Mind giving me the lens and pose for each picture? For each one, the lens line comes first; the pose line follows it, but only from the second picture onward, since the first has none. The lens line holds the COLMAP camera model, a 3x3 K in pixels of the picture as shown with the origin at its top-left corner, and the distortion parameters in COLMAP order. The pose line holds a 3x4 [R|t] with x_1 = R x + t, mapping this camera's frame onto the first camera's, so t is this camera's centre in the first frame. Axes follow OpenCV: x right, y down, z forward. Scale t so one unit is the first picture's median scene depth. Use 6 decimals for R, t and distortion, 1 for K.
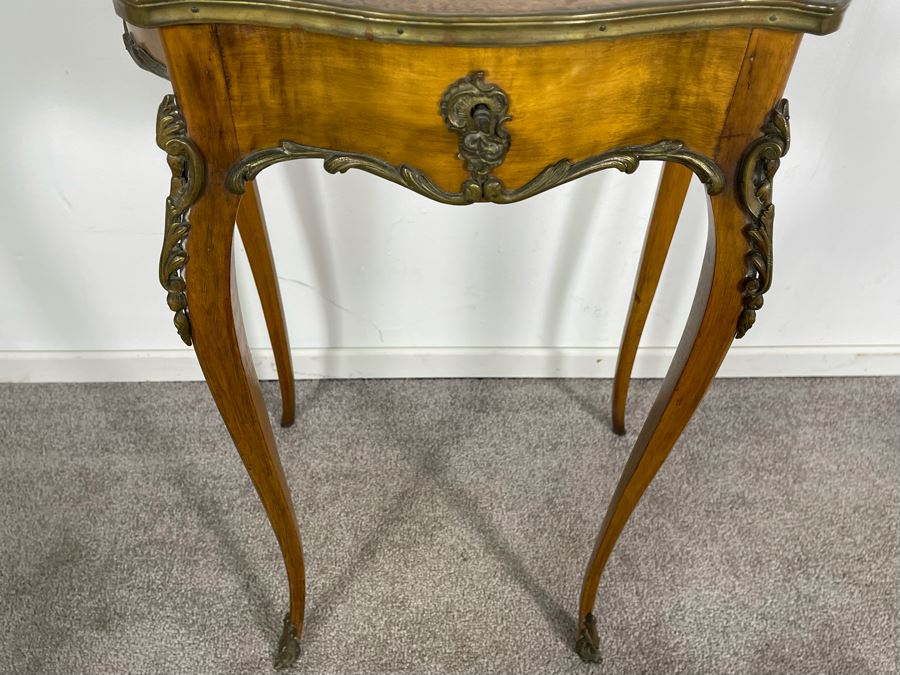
lens RADIAL K [[832.4, 0, 457.0], [0, 832.4, 323.8], [0, 0, 1]] dist [0.019225, 0.000000]
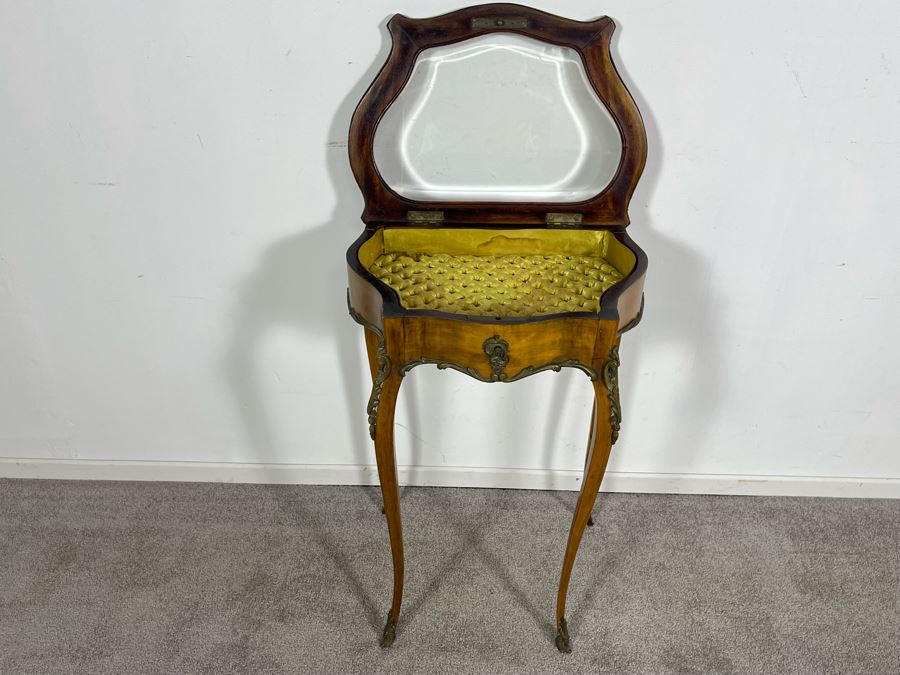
lens RADIAL K [[739.8, 0, 458.5], [0, 739.8, 329.0], [0, 0, 1]] dist [0.031436, -0.029807]
pose [[0.998518, 0.018034, -0.051353, 0.021238], [-0.028440, 0.977334, -0.209783, 0.172295], [0.046406, 0.210932, 0.976398, -1.240805]]
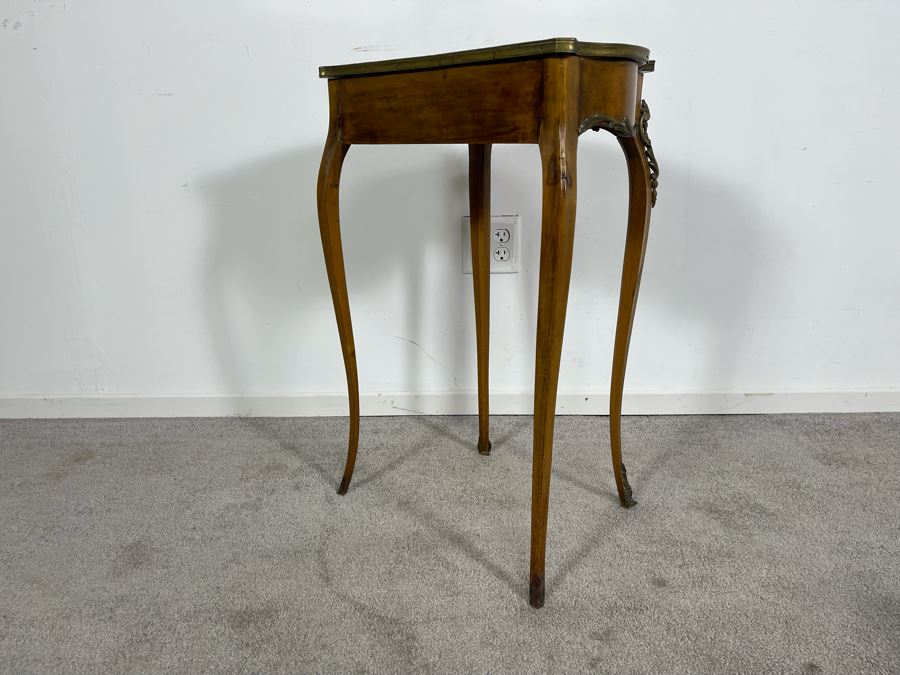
lens RADIAL K [[686.1, 0, 446.7], [0, 686.1, 336.6], [0, 0, 1]] dist [0.042935, -0.060025]
pose [[0.997602, -0.027326, -0.063583, -0.043136], [-0.008188, 0.865688, -0.500517, 1.598295], [0.068721, 0.499837, 0.863389, -0.686742]]
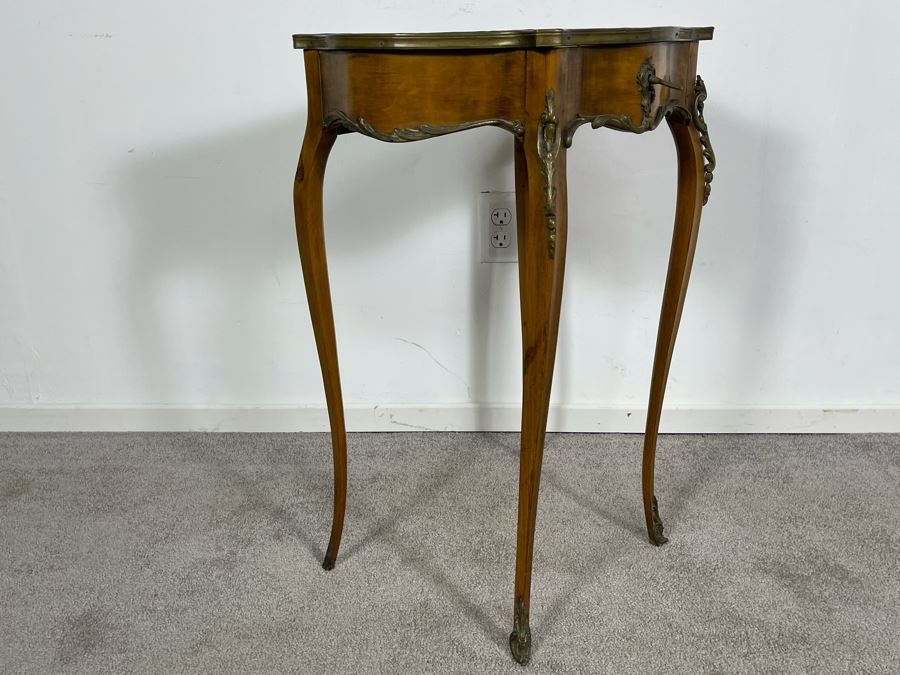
lens RADIAL K [[832.4, 0, 445.4], [0, 832.4, 333.4], [0, 0, 1]] dist [0.019225, 0.000000]
pose [[0.997567, -0.016244, -0.067792, -0.086077], [-0.014174, 0.904894, -0.425400, 1.294730], [0.068255, 0.425326, 0.902463, -0.778588]]
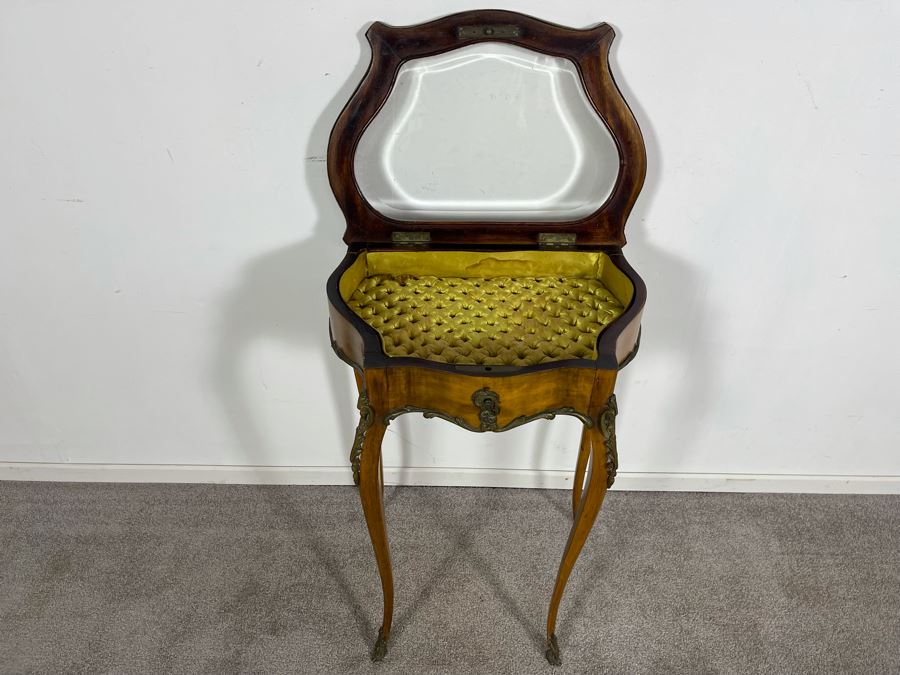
lens RADIAL K [[686.1, 0, 452.2], [0, 686.1, 325.7], [0, 0, 1]] dist [0.042935, -0.060025]
pose [[0.998768, 0.014956, -0.047308, 0.014462], [-0.020987, 0.991336, -0.129659, -0.190399], [0.044958, 0.130492, 0.990429, -0.998839]]
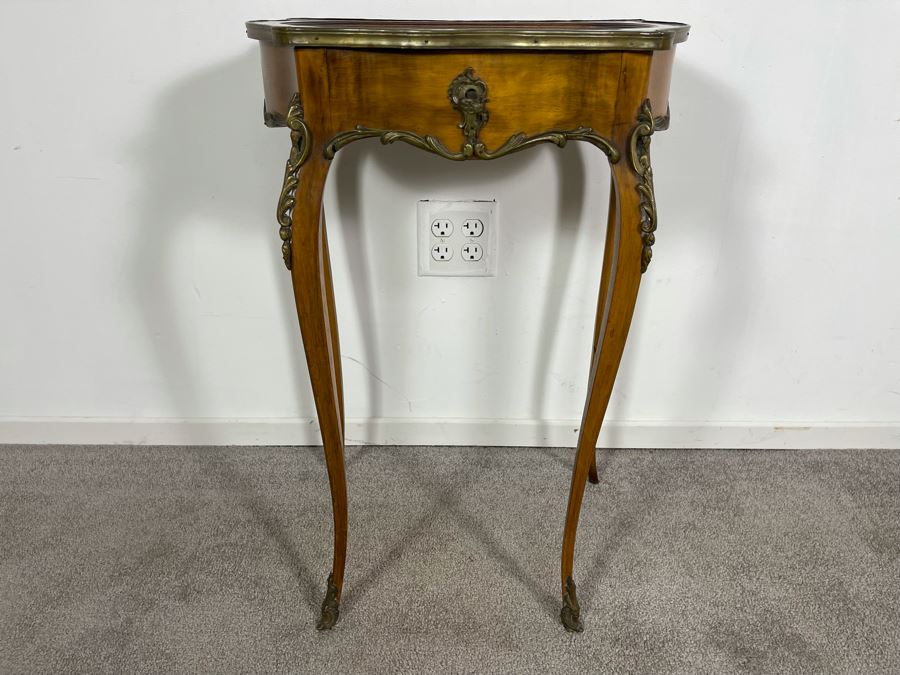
lens RADIAL K [[686.1, 0, 453.5], [0, 686.1, 333.7], [0, 0, 1]] dist [0.042935, -0.060025]
pose [[0.999482, -0.001446, -0.032146, 0.034237], [-0.008964, 0.946940, -0.321286, 0.636077], [0.030904, 0.321407, 0.946437, -0.203269]]
